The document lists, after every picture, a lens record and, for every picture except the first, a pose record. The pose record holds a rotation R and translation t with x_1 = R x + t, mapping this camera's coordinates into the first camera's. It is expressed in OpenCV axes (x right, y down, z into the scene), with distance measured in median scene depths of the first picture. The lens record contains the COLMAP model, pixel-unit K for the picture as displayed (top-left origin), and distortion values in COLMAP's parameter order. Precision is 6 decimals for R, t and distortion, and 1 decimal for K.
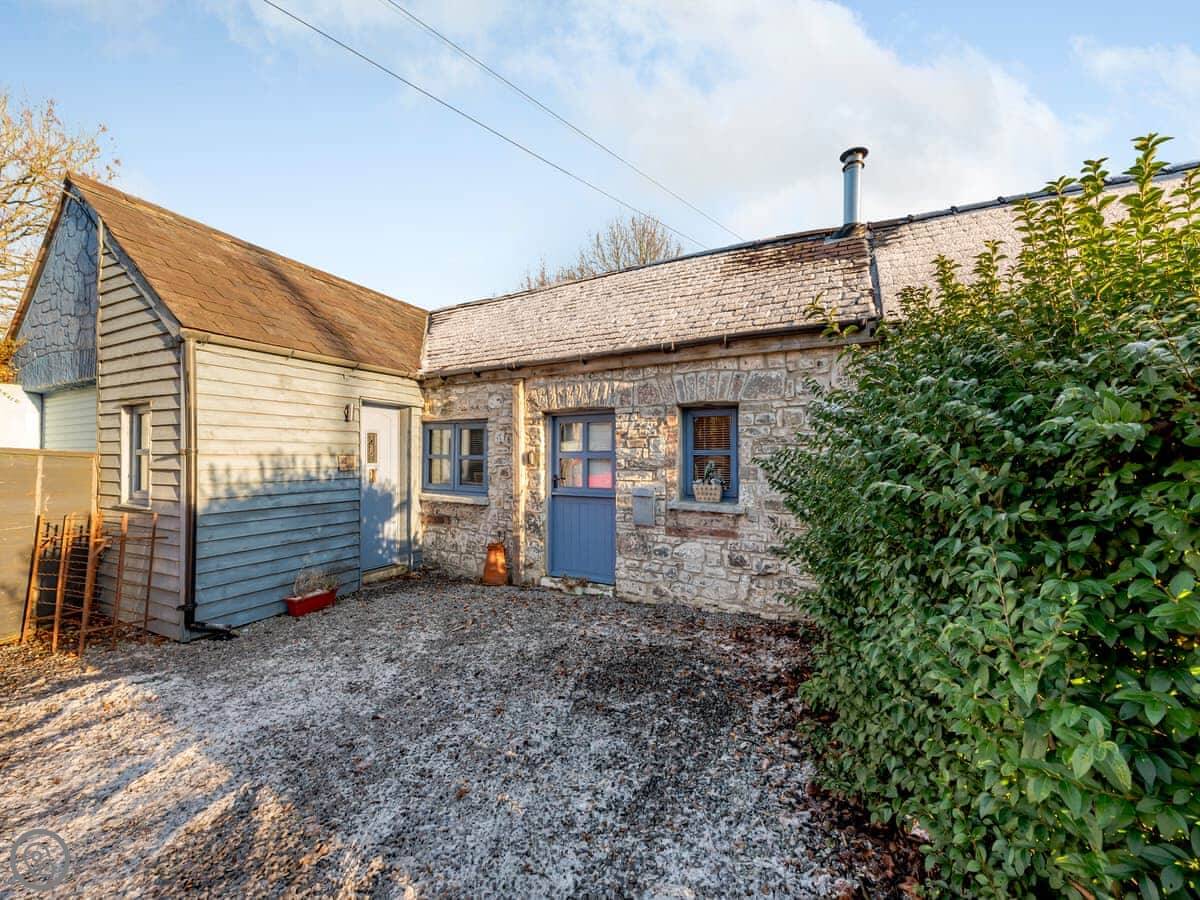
lens RADIAL K [[480.5, 0, 577.2], [0, 480.5, 455.1], [0, 0, 1]] dist [0.004063, -0.000044]
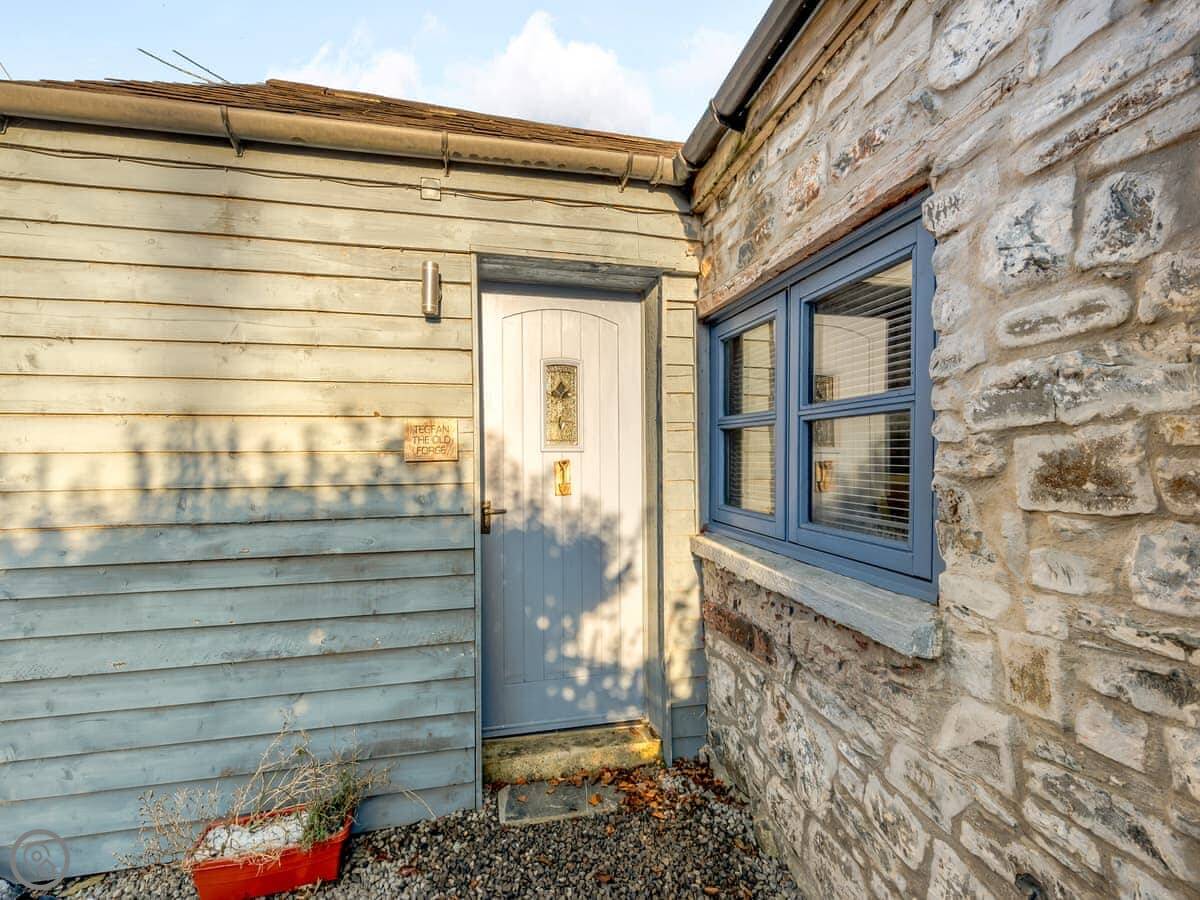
lens RADIAL K [[480.5, 0, 577.2], [0, 480.5, 455.1], [0, 0, 1]] dist [0.004063, -0.000044]
pose [[0.643614, -0.014929, -0.765205, -0.144548], [0.010049, 0.999888, -0.011056, 0.032057], [0.765284, -0.000574, 0.643692, 0.844771]]
